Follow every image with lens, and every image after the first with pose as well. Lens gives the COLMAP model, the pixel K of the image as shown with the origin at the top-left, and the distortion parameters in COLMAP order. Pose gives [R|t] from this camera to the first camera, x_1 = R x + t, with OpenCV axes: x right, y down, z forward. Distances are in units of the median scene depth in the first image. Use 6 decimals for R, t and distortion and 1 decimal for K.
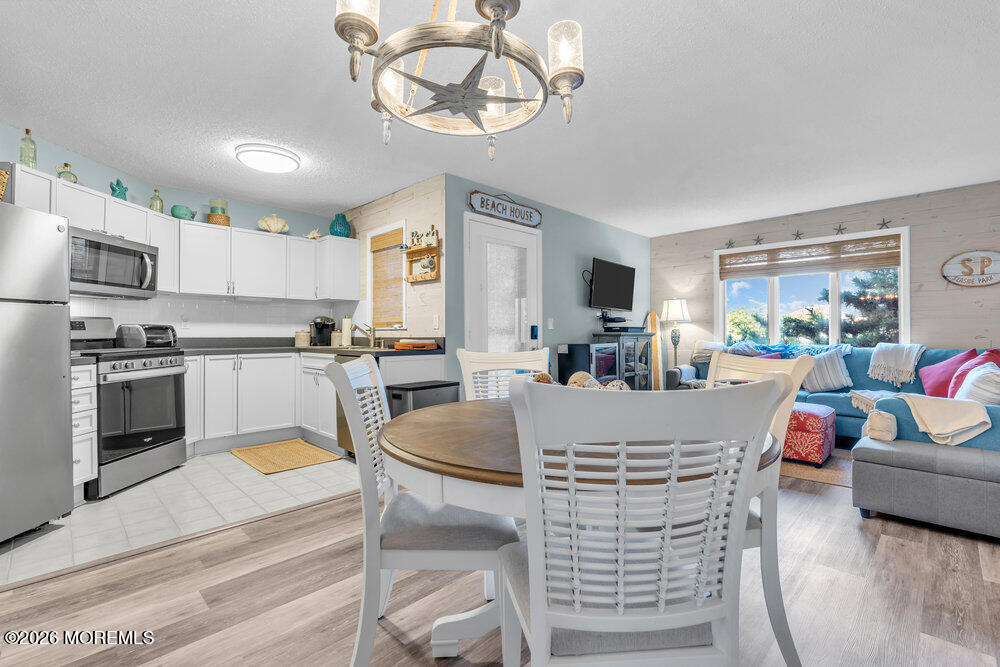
lens RADIAL K [[456.3, 0, 506.5], [0, 456.3, 332.0], [0, 0, 1]] dist [-0.008200, 0.002384]
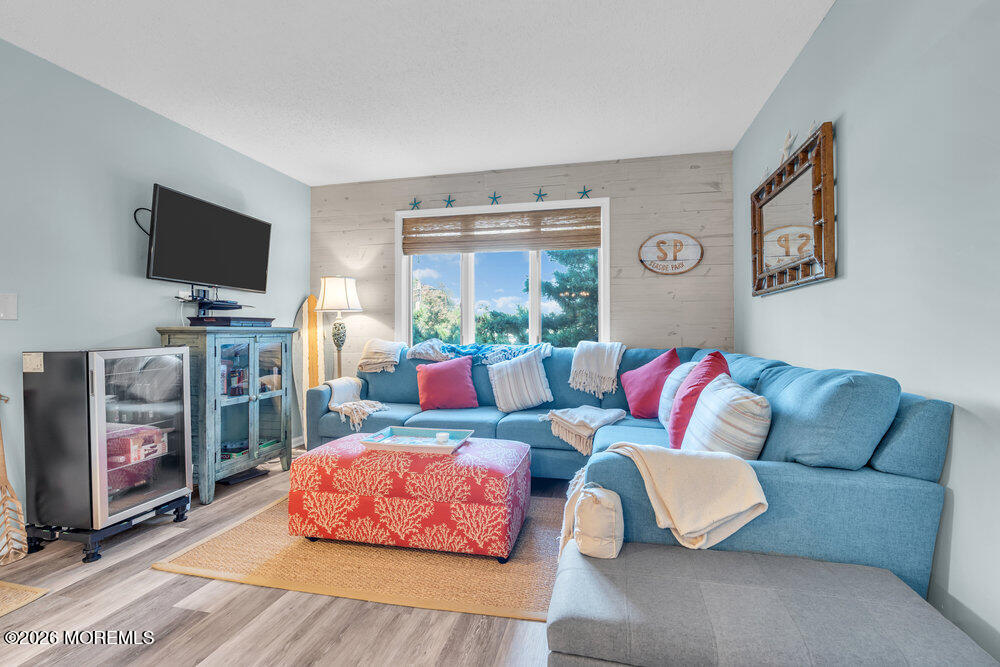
lens RADIAL K [[456.3, 0, 505.6], [0, 456.3, 332.8], [0, 0, 1]] dist [-0.008200, 0.002384]
pose [[0.854888, -0.003054, 0.518803, 0.321885], [-0.002464, 0.999947, 0.009947, 0.002113], [-0.518806, -0.009782, 0.854836, 0.419655]]
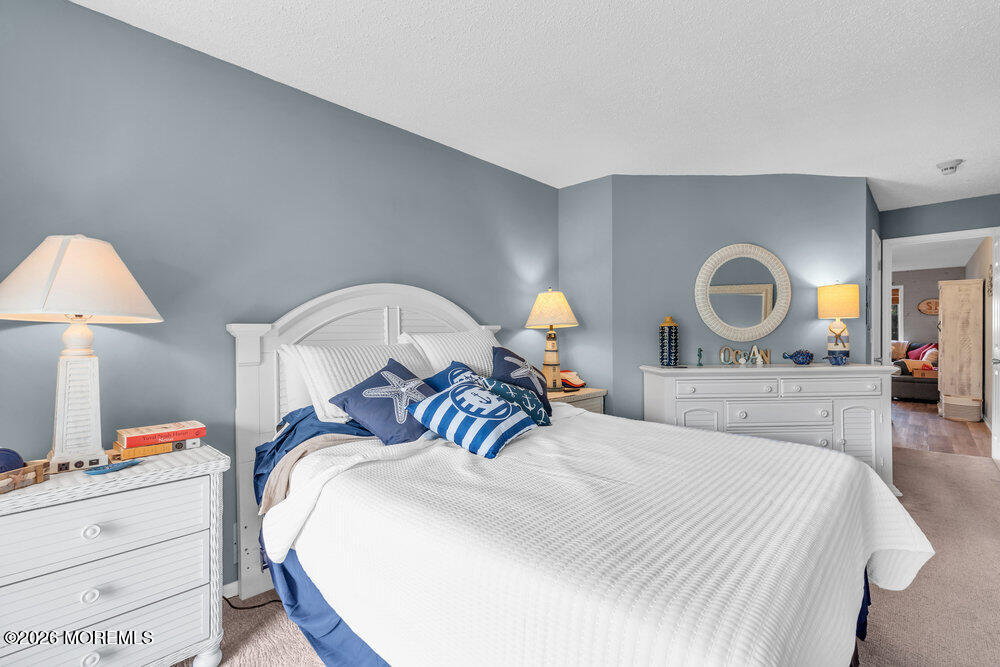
lens RADIAL K [[456.3, 0, 509.4], [0, 456.3, 332.0], [0, 0, 1]] dist [-0.008200, 0.002384]
pose [[0.999693, -0.000071, 0.024767, -1.062358], [0.000020, 0.999998, 0.002044, -0.022071], [-0.024767, -0.002042, 0.999691, -1.137129]]
